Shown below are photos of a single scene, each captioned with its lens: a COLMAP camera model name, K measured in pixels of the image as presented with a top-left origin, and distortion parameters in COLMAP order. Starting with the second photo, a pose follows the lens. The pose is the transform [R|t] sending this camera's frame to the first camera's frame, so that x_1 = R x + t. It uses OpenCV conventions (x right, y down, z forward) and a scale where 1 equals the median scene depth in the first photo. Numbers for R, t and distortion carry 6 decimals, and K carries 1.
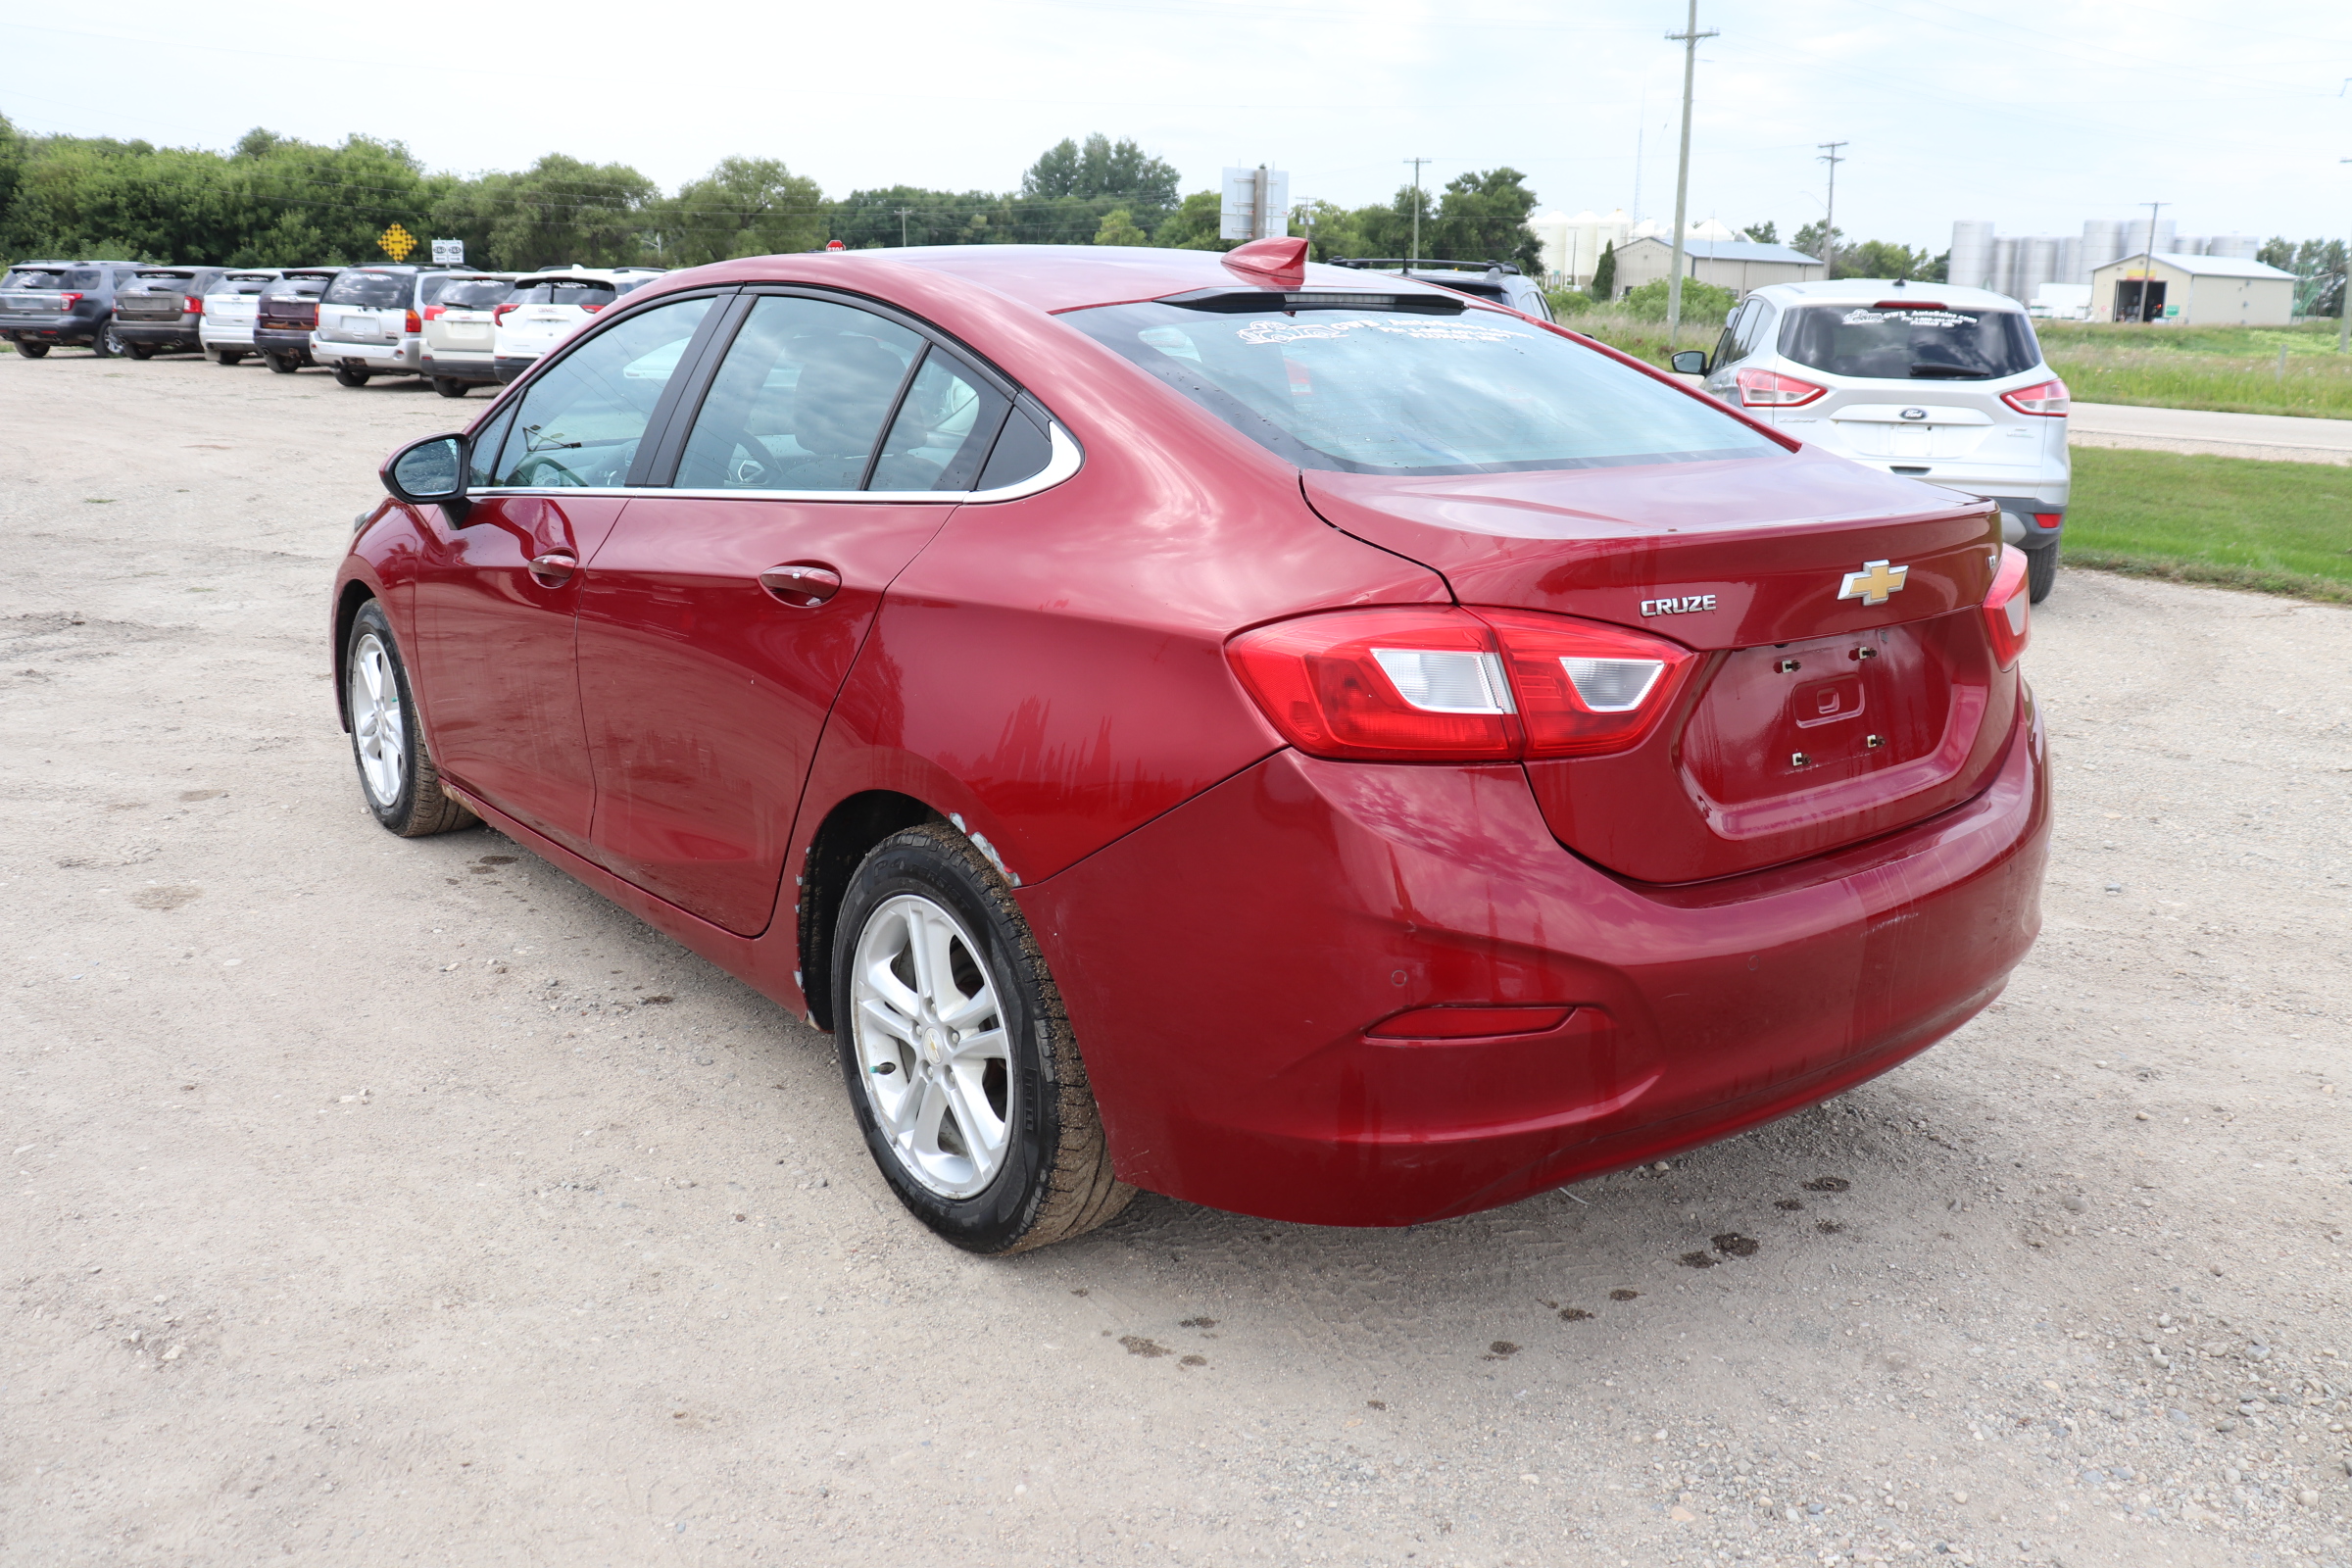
lens RADIAL K [[1917.7, 0, 1193.8], [0, 1917.7, 797.0], [0, 0, 1]] dist [-0.156584, 0.139252]
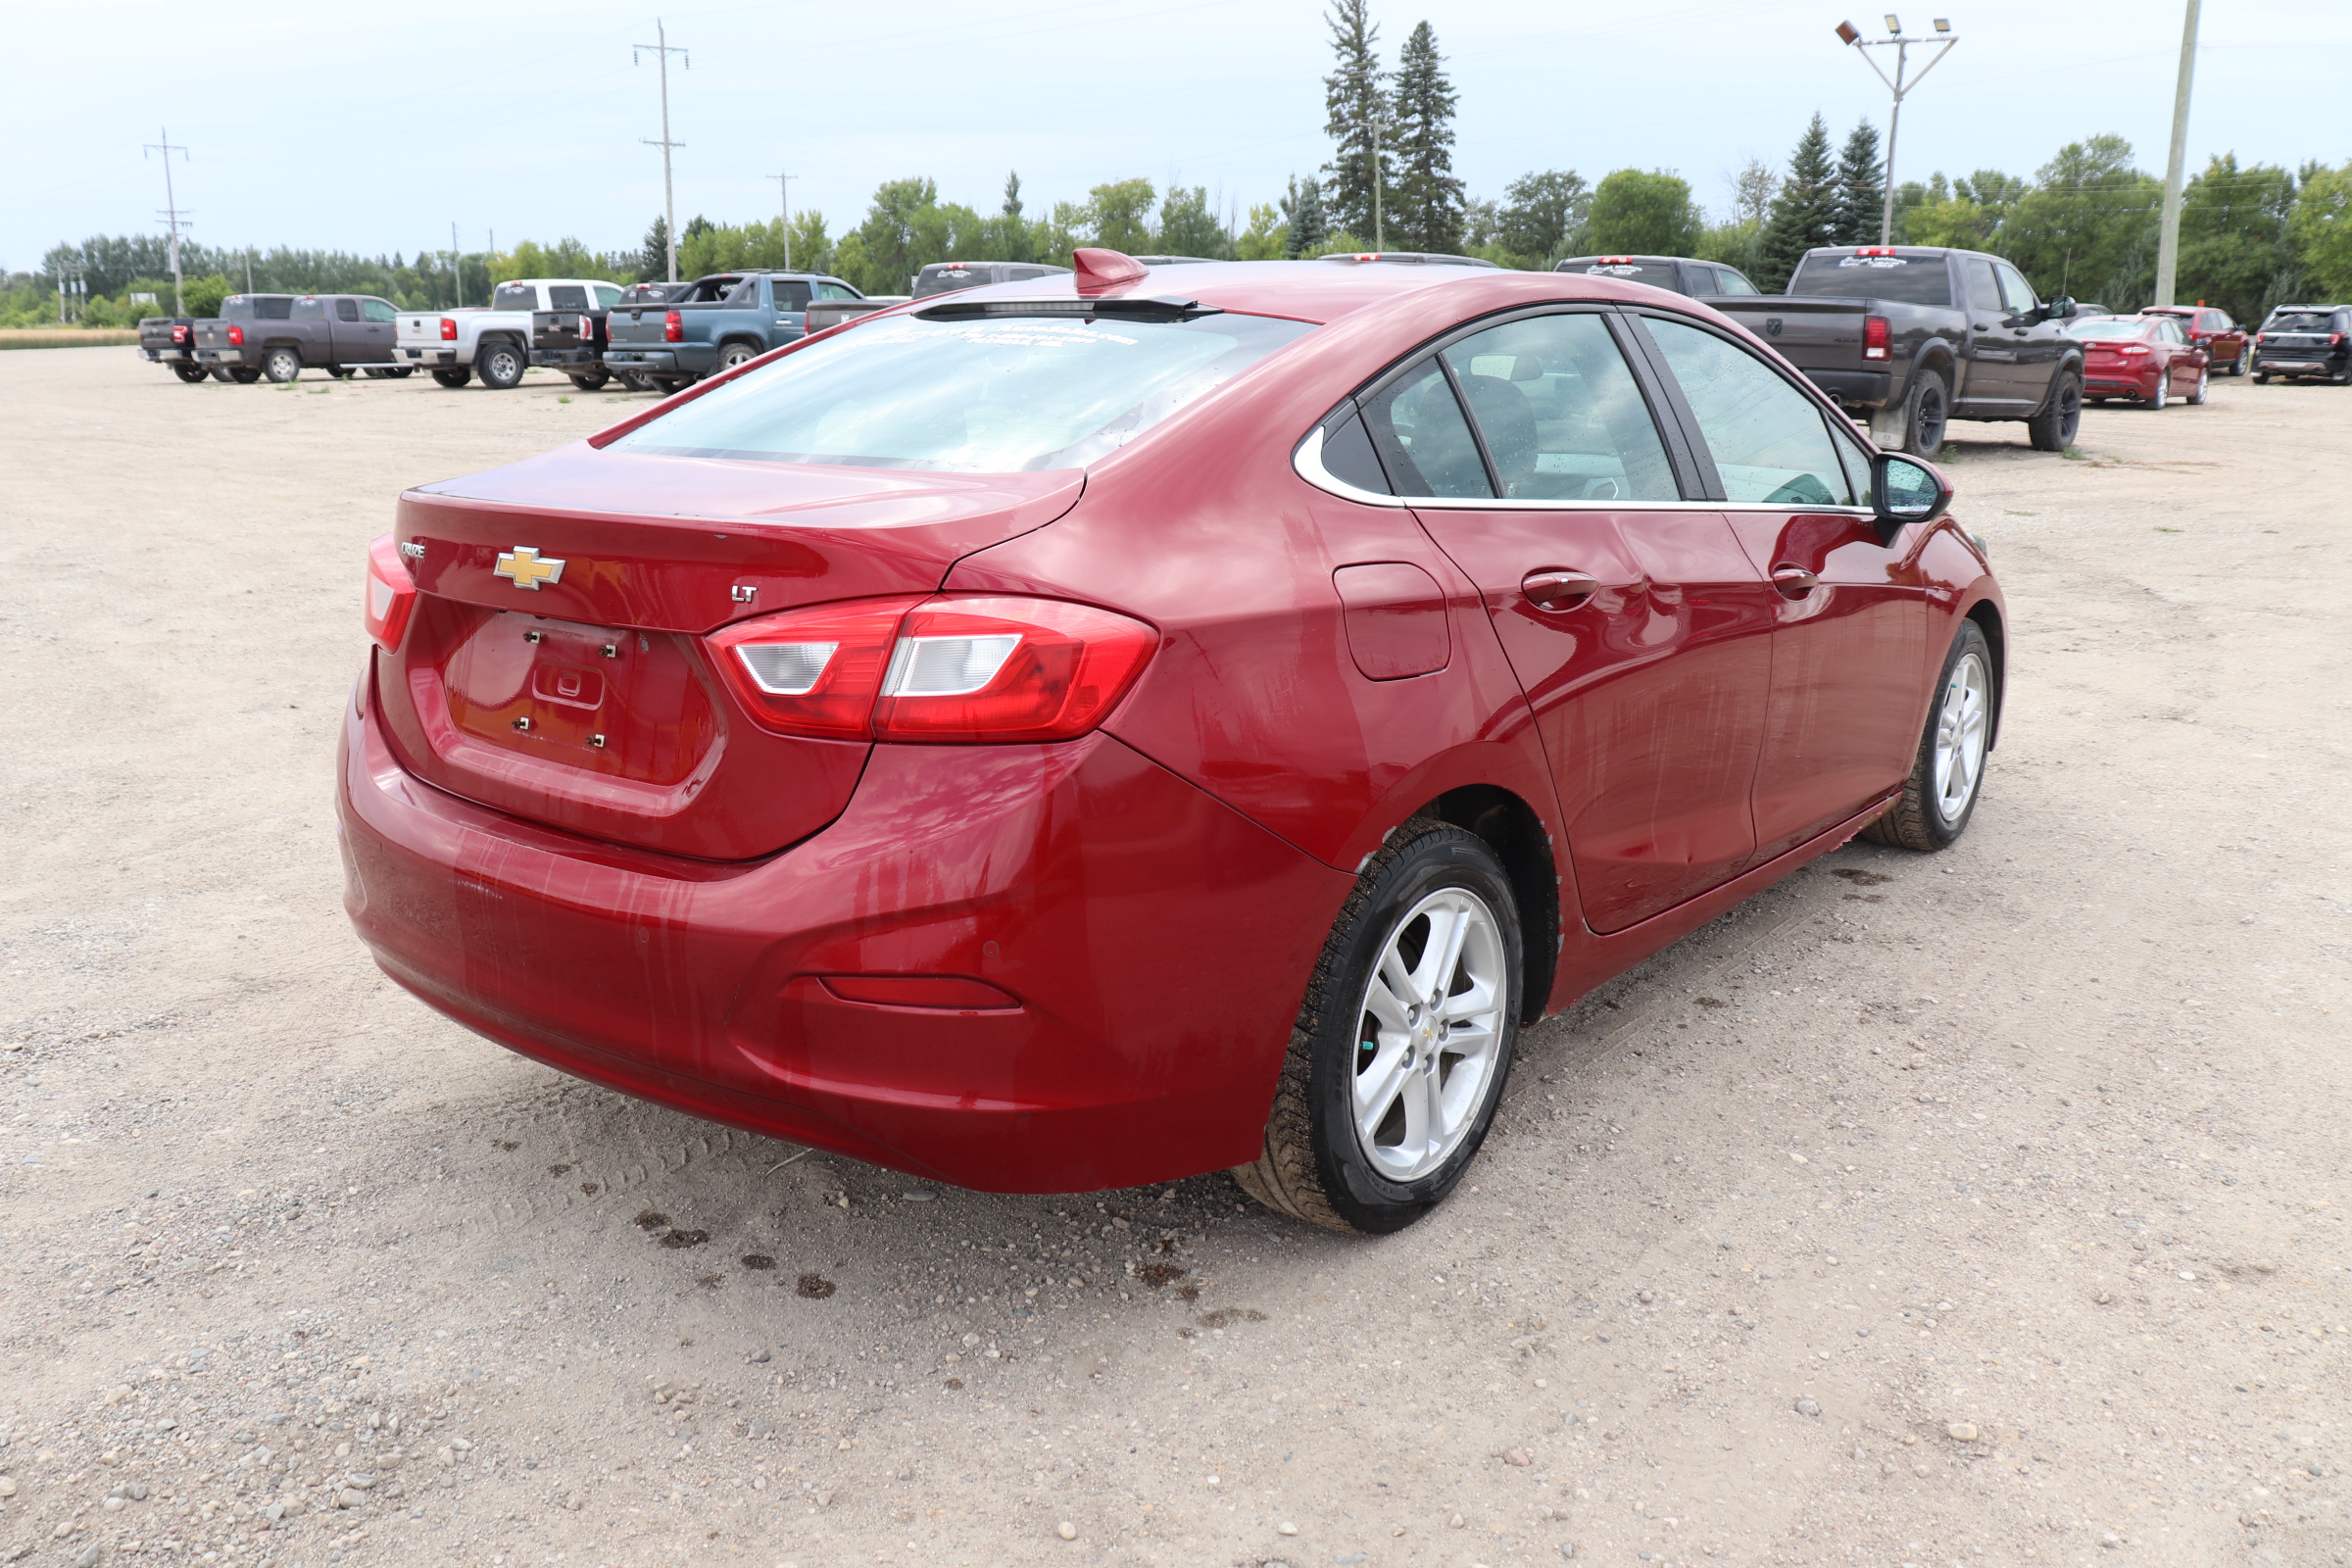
lens RADIAL K [[1917.7, 0, 1166.2], [0, 1917.7, 780.7], [0, 0, 1]] dist [-0.156584, 0.139252]
pose [[0.220787, 0.219055, -0.950404, 0.130184], [-0.249783, 0.954653, 0.162008, -0.023153], [0.942795, 0.201626, 0.265491, 0.096998]]
